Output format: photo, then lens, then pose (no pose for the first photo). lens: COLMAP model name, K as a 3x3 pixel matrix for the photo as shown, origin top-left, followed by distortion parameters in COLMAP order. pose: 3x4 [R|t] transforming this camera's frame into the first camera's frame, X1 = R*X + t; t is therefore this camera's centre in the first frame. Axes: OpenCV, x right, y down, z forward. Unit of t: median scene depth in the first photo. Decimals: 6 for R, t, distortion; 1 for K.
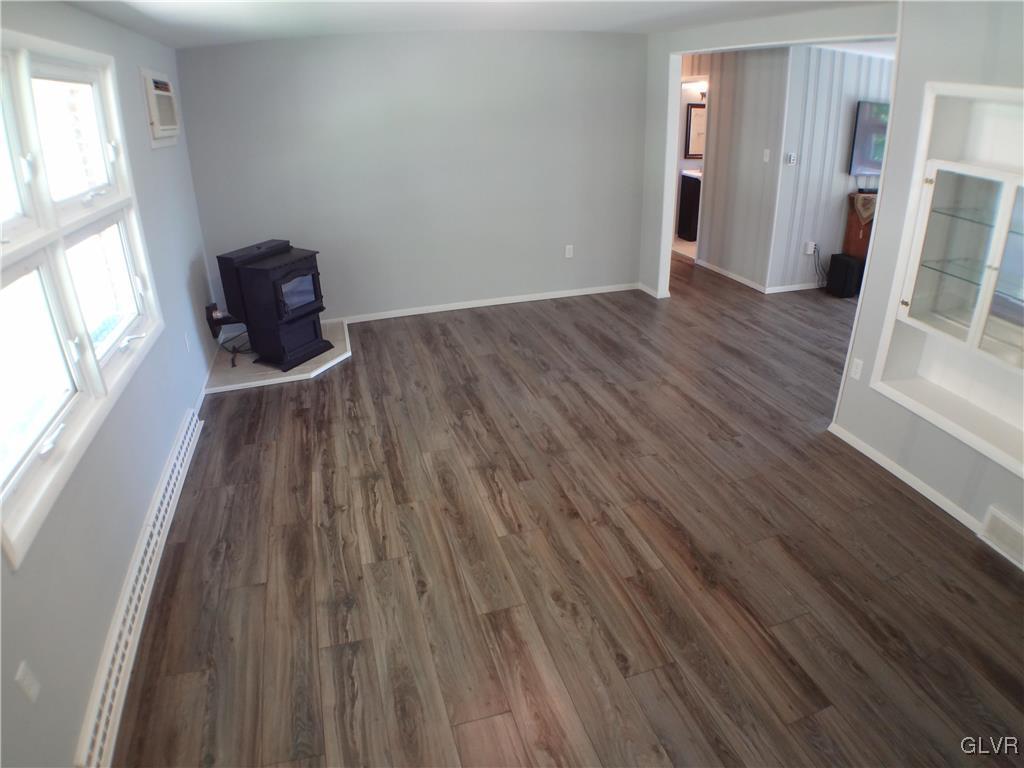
lens RADIAL K [[604.7, 0, 512.0], [0, 604.7, 384.0], [0, 0, 1]] dist [-0.192370, 0.042684]
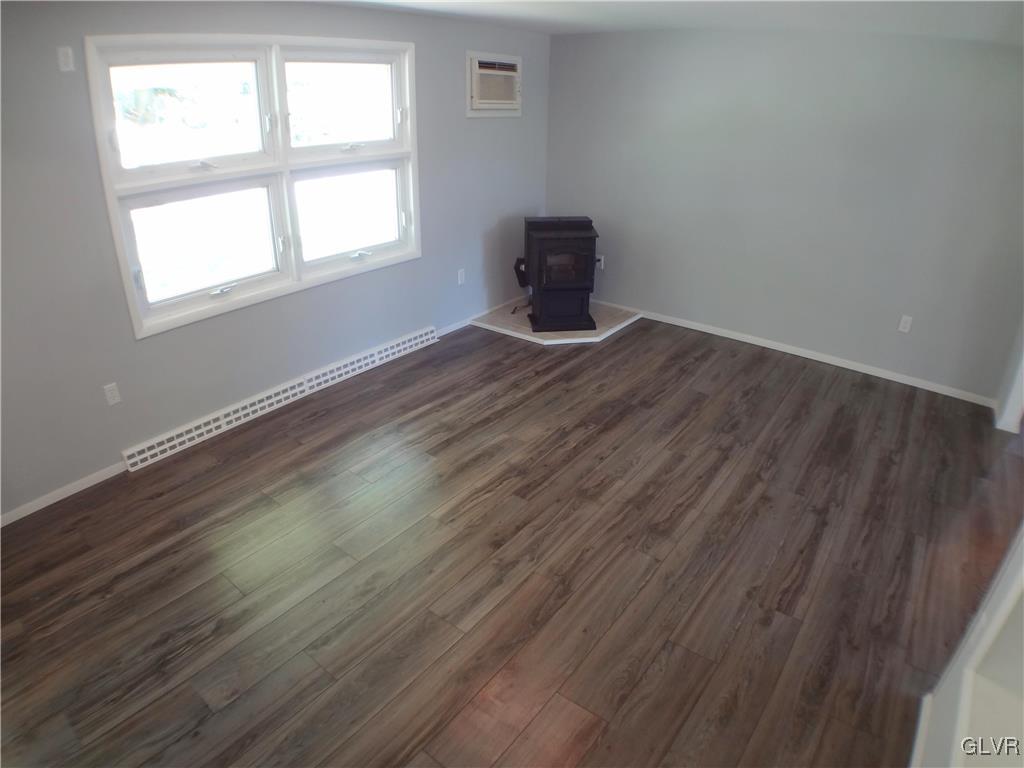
lens RADIAL K [[604.7, 0, 512.0], [0, 604.7, 384.0], [0, 0, 1]] dist [-0.192370, 0.042684]
pose [[0.571950, 0.376381, -0.728842, 0.517873], [-0.369038, 0.911589, 0.181154, -0.138377], [0.732587, 0.165359, 0.660283, 0.265412]]
